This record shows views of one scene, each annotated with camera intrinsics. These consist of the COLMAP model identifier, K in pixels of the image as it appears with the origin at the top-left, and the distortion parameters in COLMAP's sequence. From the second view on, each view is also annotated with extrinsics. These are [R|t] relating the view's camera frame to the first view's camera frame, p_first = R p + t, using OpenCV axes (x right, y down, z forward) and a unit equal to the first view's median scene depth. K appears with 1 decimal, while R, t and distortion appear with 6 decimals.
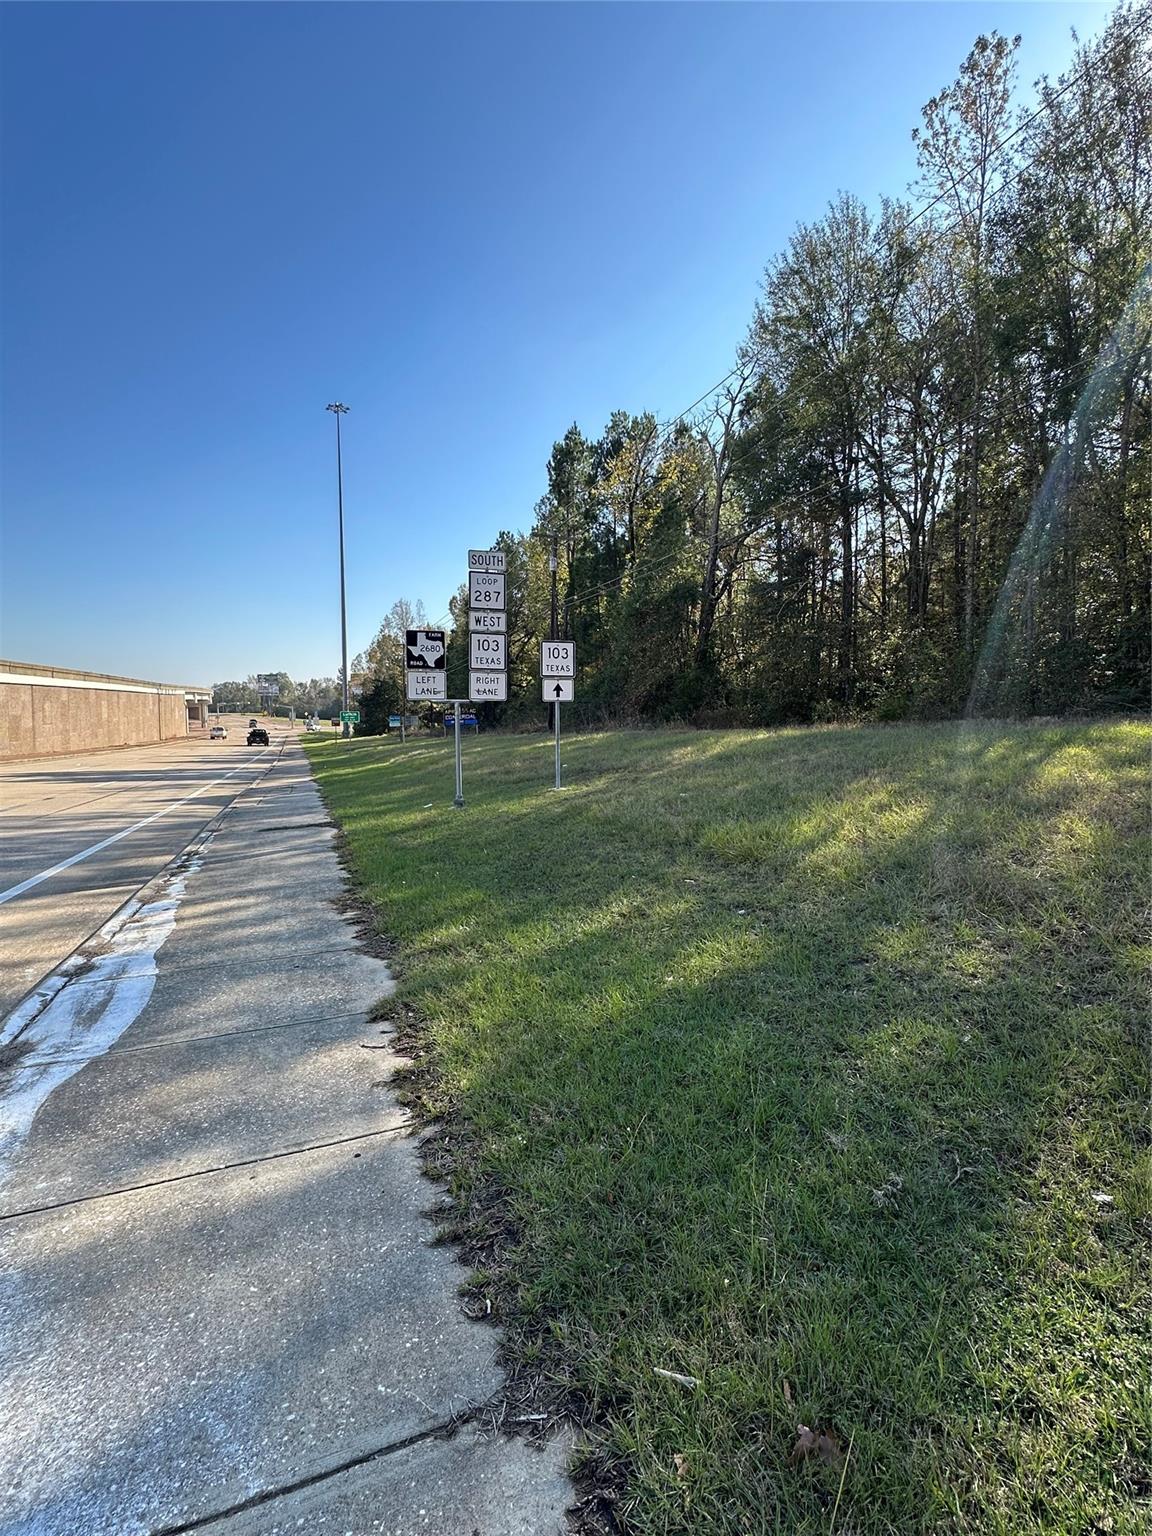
lens RADIAL K [[711.9, 0, 571.3], [0, 711.9, 771.3], [0, 0, 1]] dist [-0.006067, -0.000204]
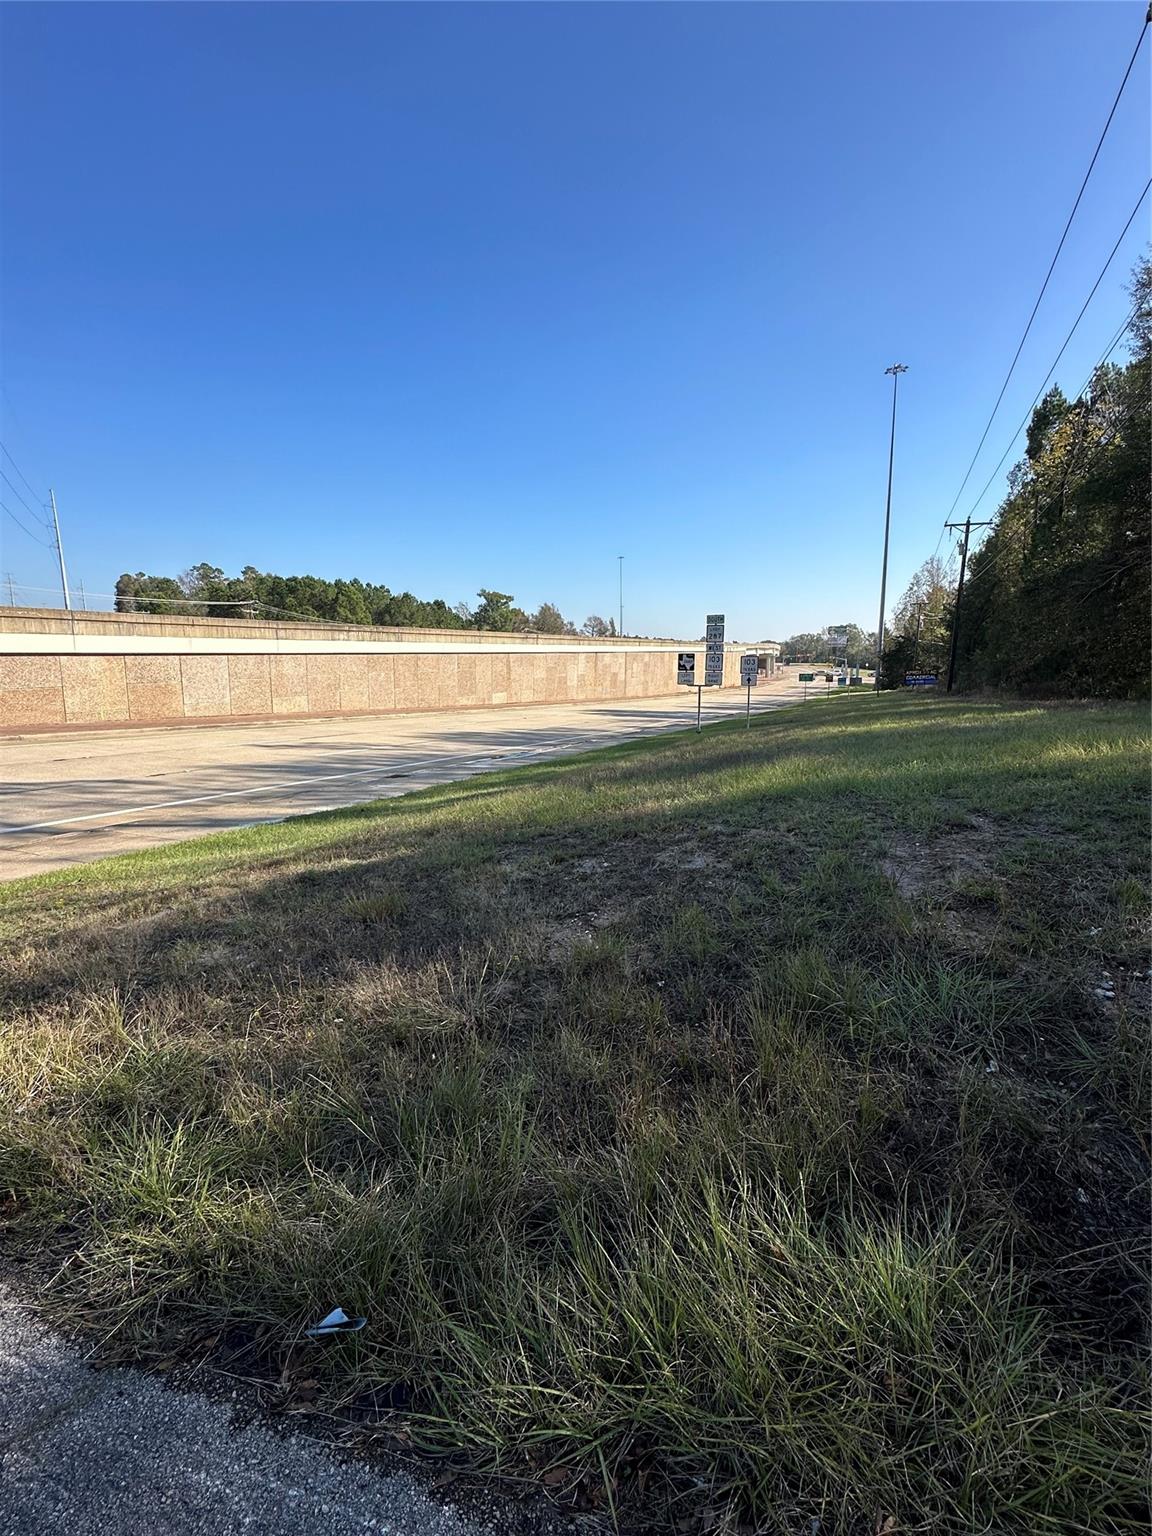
lens RADIAL K [[711.9, 0, 566.4], [0, 711.9, 765.6], [0, 0, 1]] dist [-0.006067, -0.000204]
pose [[0.709581, 0.101856, -0.697223, 0.106988], [-0.056832, 0.994546, 0.087452, -0.002462], [0.702328, -0.022430, 0.711500, -0.080846]]
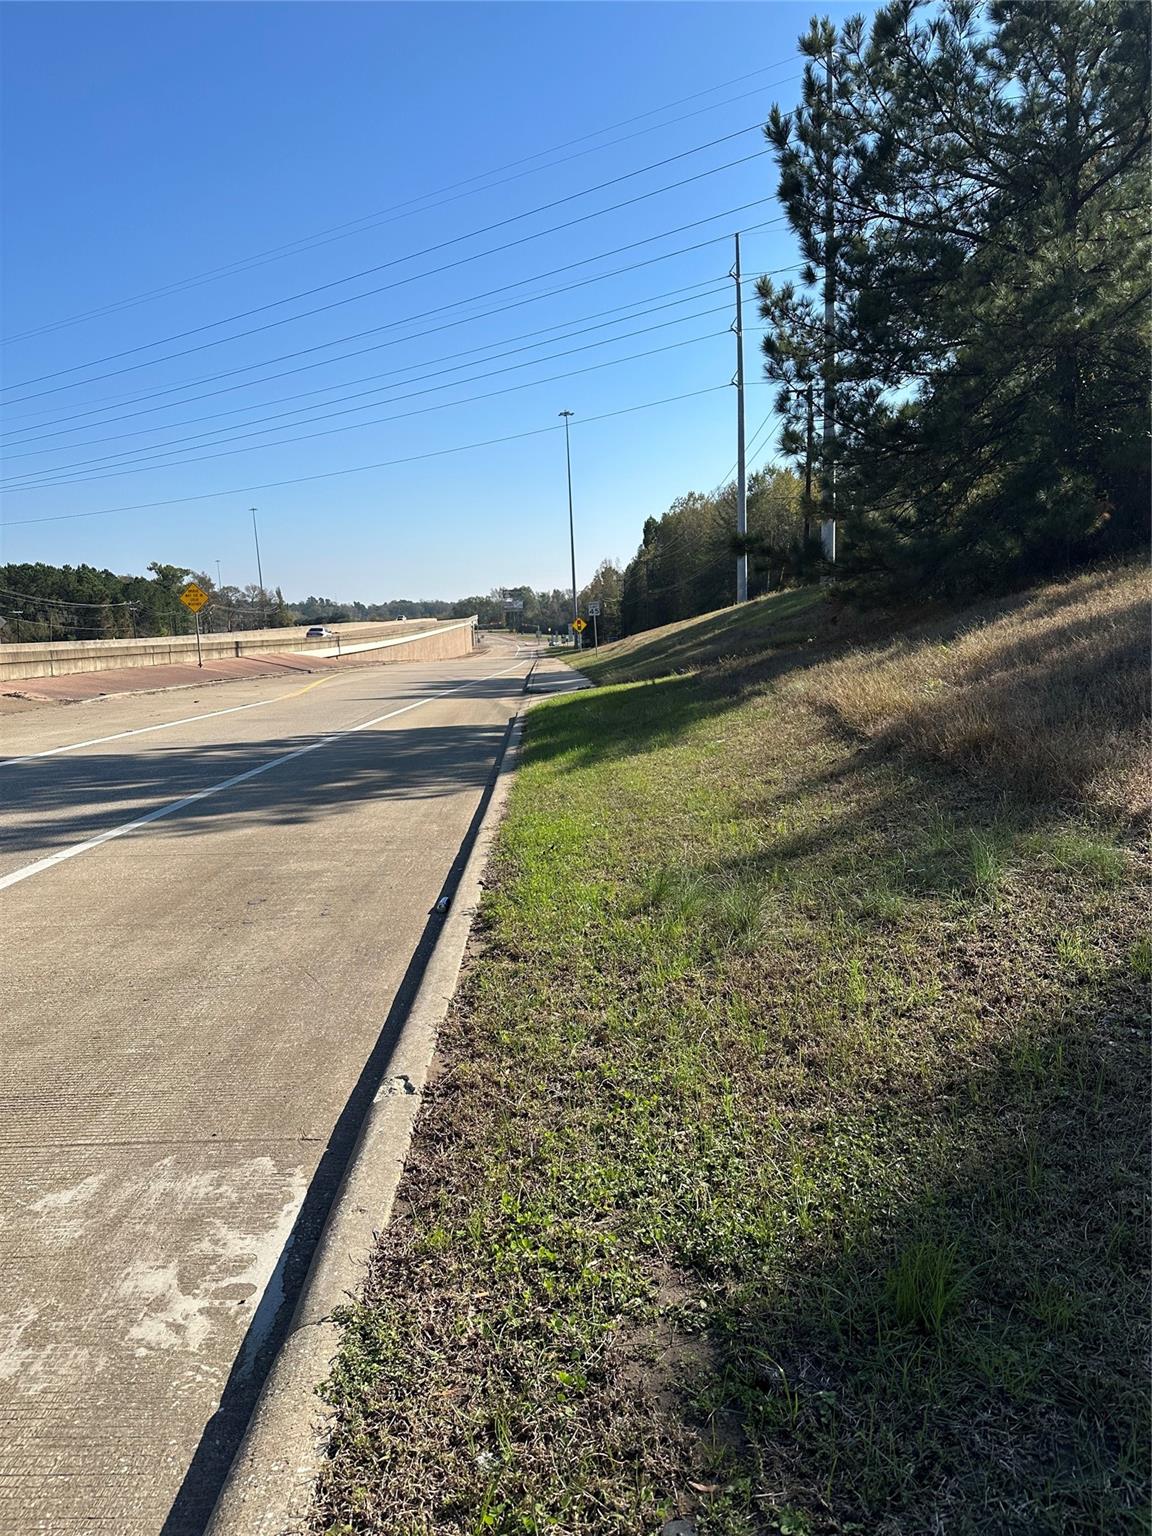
lens RADIAL K [[1080.5, 0, 582.6], [0, 1080.5, 770.2], [0, 0, 1]] dist [0.009451, 0.000731]
pose [[0.946568, 0.006629, -0.322435, 0.391923], [0.013963, 0.998009, 0.061510, 0.059871], [0.322201, -0.062726, 0.944591, -1.044233]]
